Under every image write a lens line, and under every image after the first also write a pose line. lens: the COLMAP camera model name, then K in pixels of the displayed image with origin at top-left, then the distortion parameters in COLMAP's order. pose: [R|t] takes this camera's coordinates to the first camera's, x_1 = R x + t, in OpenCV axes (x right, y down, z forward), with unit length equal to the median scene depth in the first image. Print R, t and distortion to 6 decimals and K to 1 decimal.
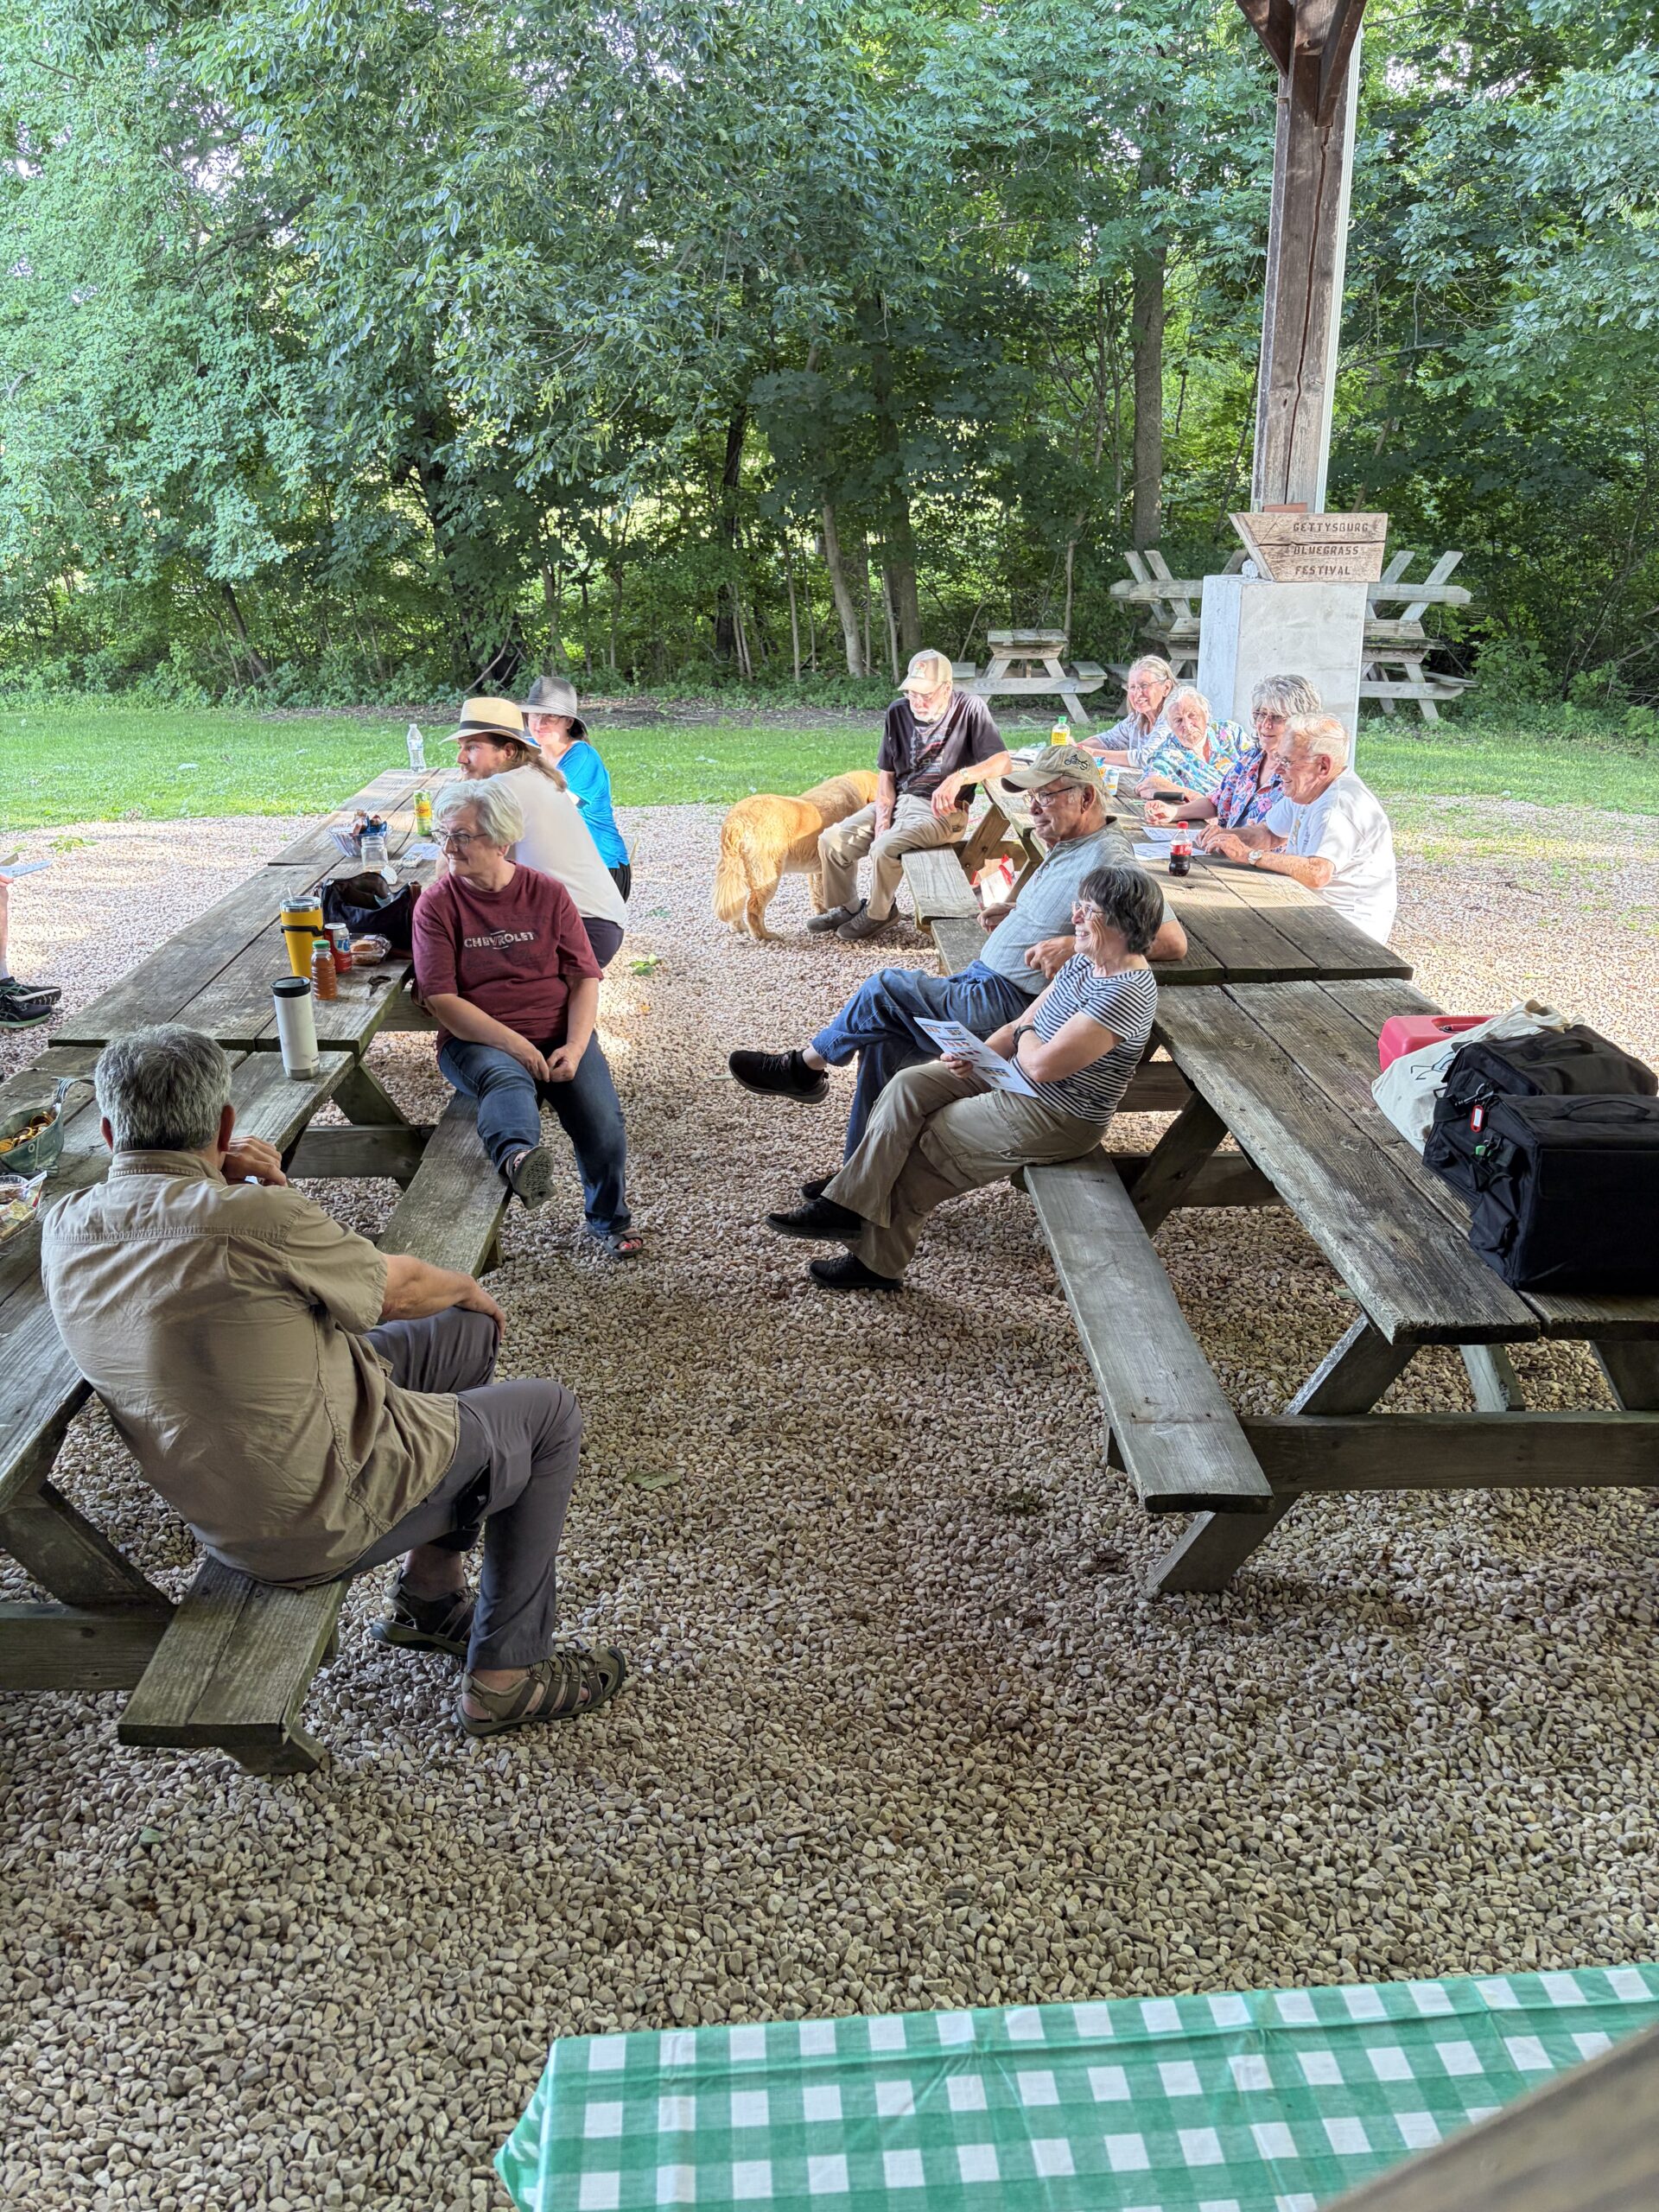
lens RADIAL K [[1681.3, 0, 828.1], [0, 1681.3, 1097.8], [0, 0, 1]] dist [0.025948, -0.018321]
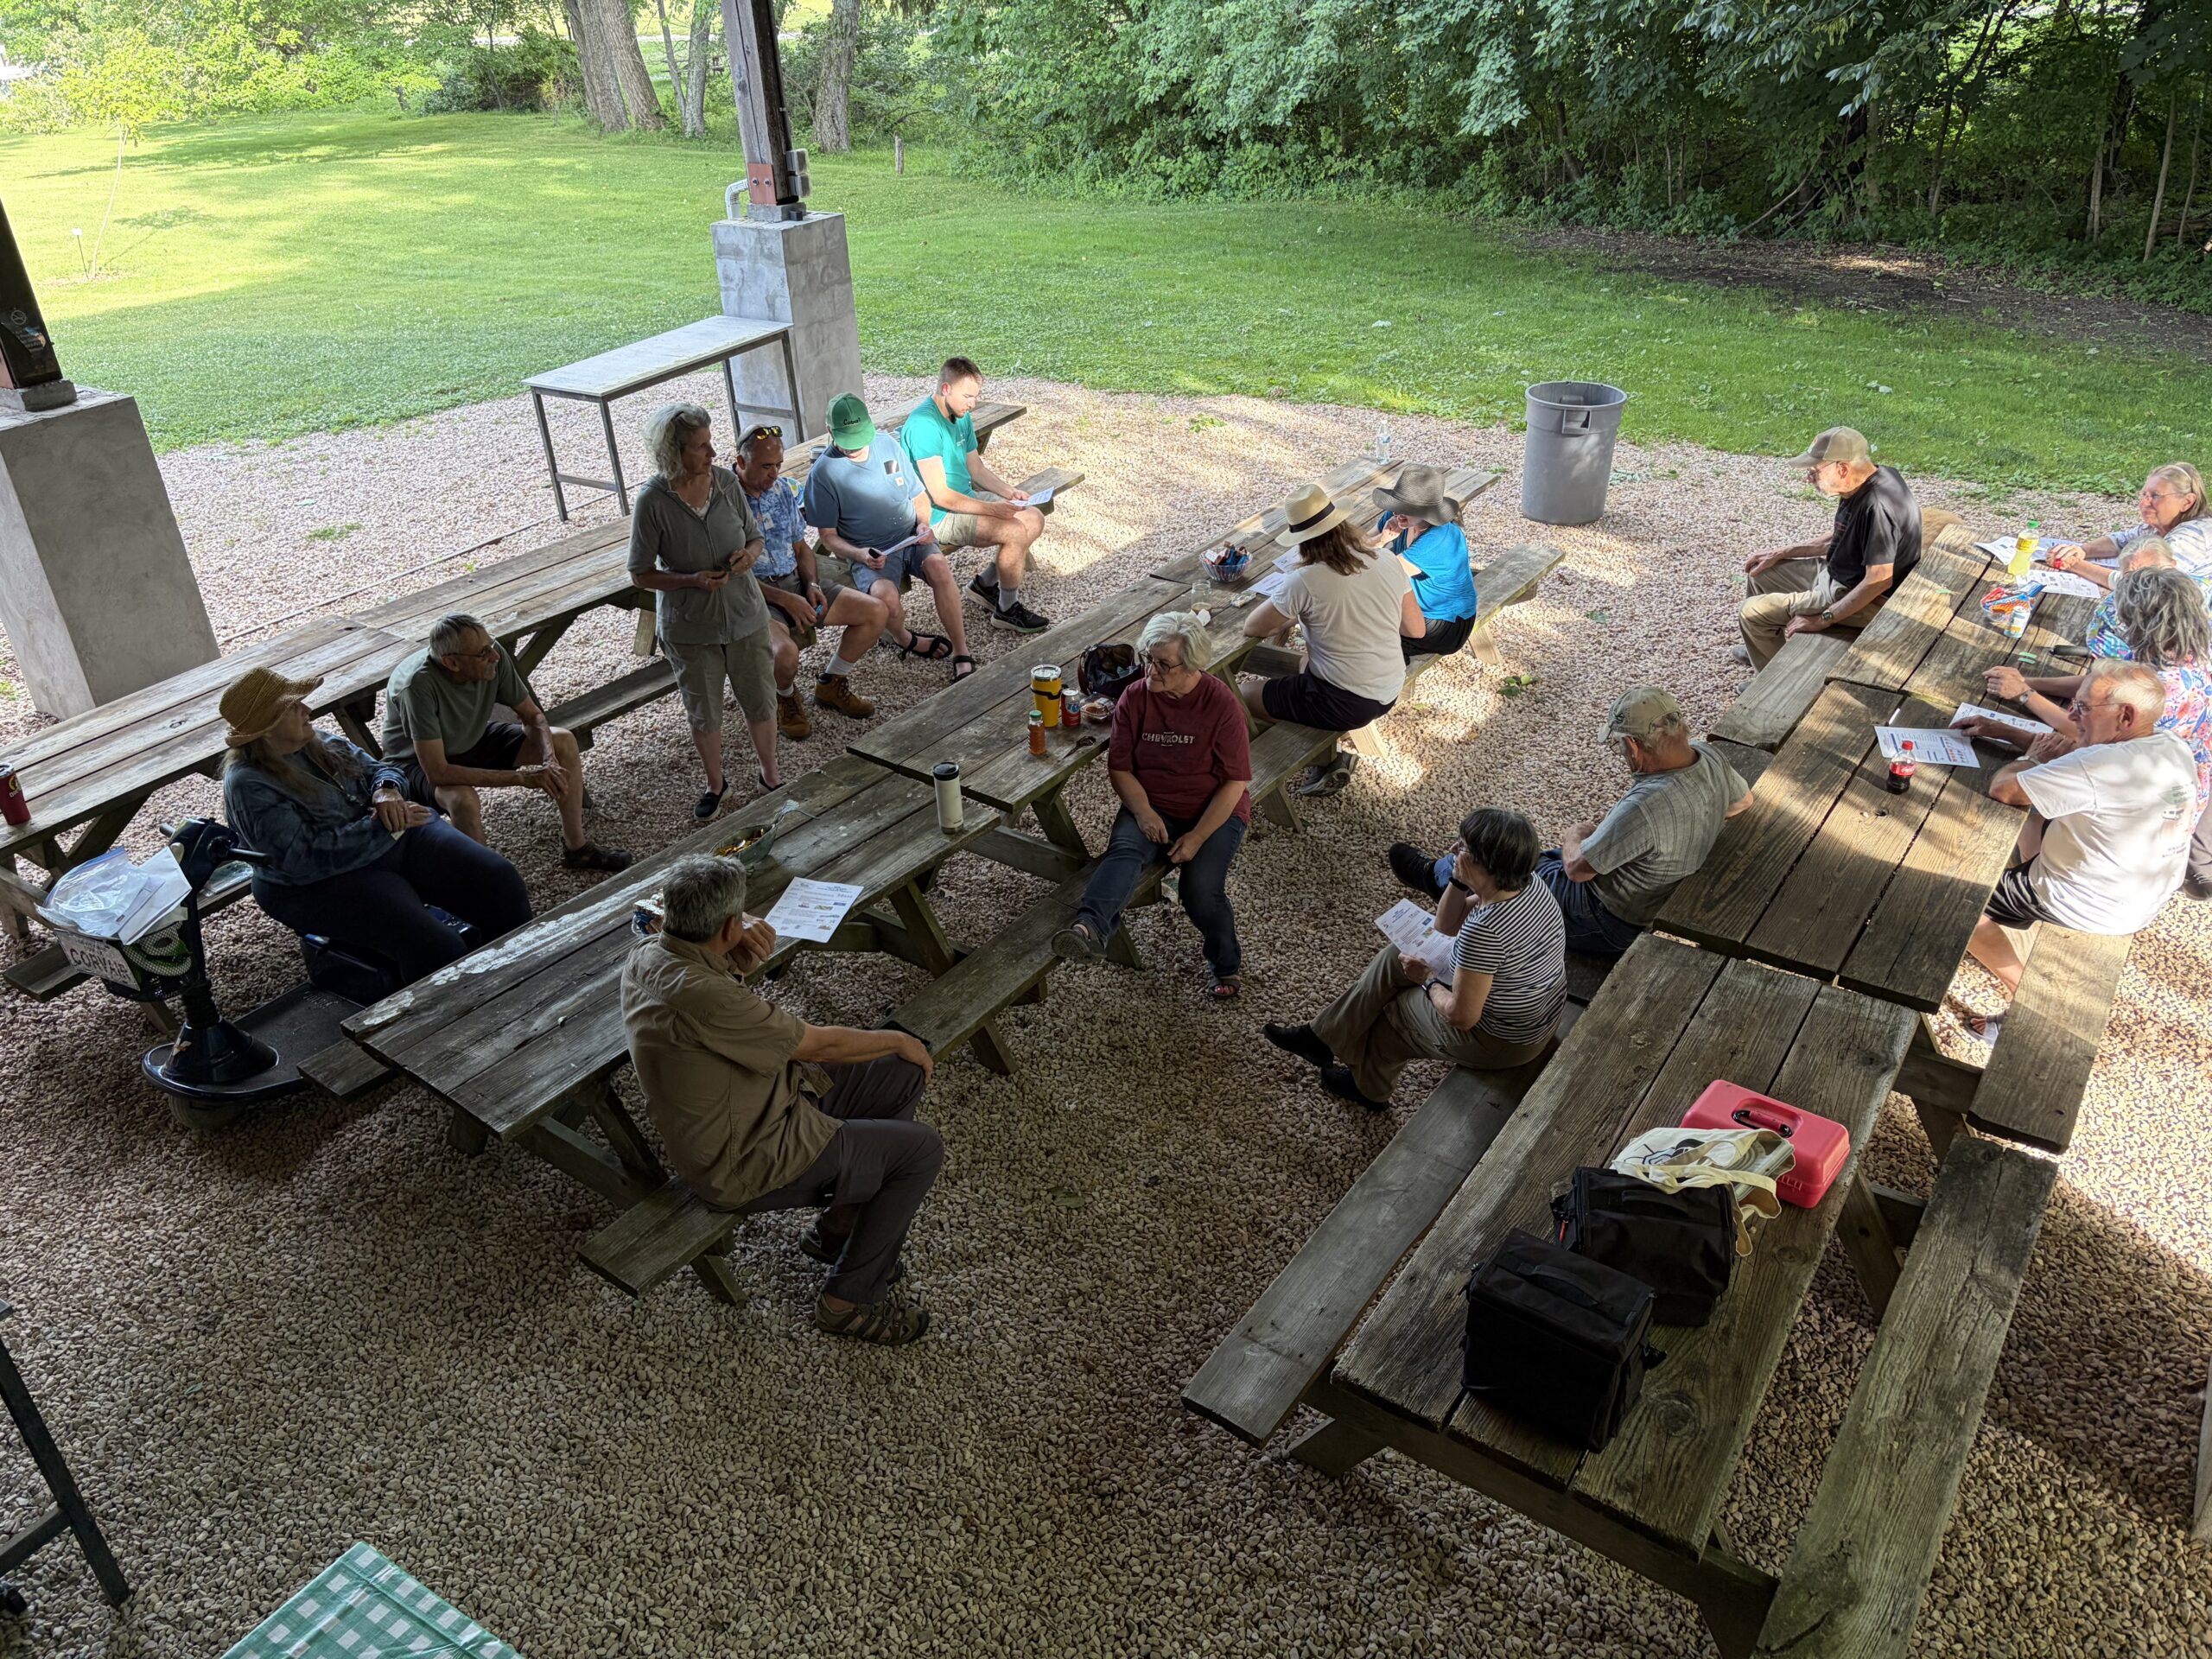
lens RADIAL K [[1681.3, 0, 1110.0], [0, 1681.3, 836.7], [0, 0, 1]] dist [0.025948, -0.018321]
pose [[0.803891, 0.290946, -0.518759, 0.674829], [-0.196971, 0.953201, 0.229368, -0.459643], [0.561215, -0.082206, 0.823578, -0.092324]]
